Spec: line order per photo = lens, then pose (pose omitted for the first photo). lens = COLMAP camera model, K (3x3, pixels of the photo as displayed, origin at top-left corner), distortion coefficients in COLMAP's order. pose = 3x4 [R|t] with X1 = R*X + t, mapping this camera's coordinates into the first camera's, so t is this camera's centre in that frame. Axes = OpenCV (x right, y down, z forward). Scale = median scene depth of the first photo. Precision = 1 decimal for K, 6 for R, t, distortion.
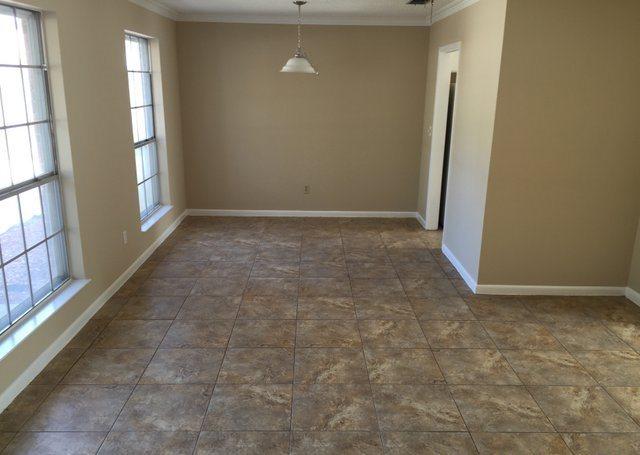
lens RADIAL K [[549.4, 0, 320.2], [0, 549.4, 240.4], [0, 0, 1]] dist [0.050179, -0.010554]
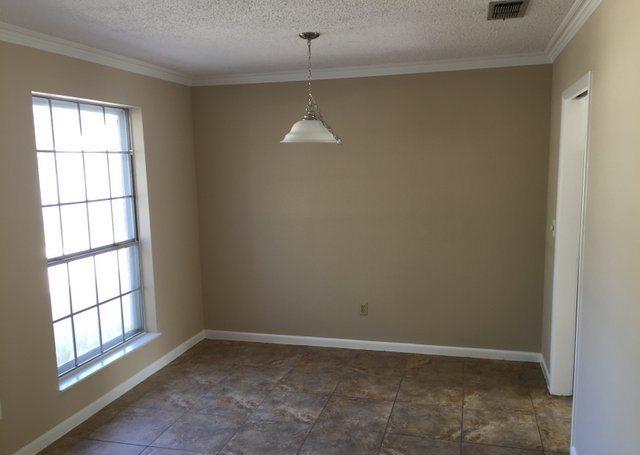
lens RADIAL K [[549.4, 0, 320.2], [0, 549.4, 240.4], [0, 0, 1]] dist [0.050179, -0.010554]
pose [[0.960072, 0.006270, -0.279683, 0.131428], [-0.043120, 0.991118, -0.125799, -0.103911], [0.276411, 0.132836, 0.951815, 0.379136]]
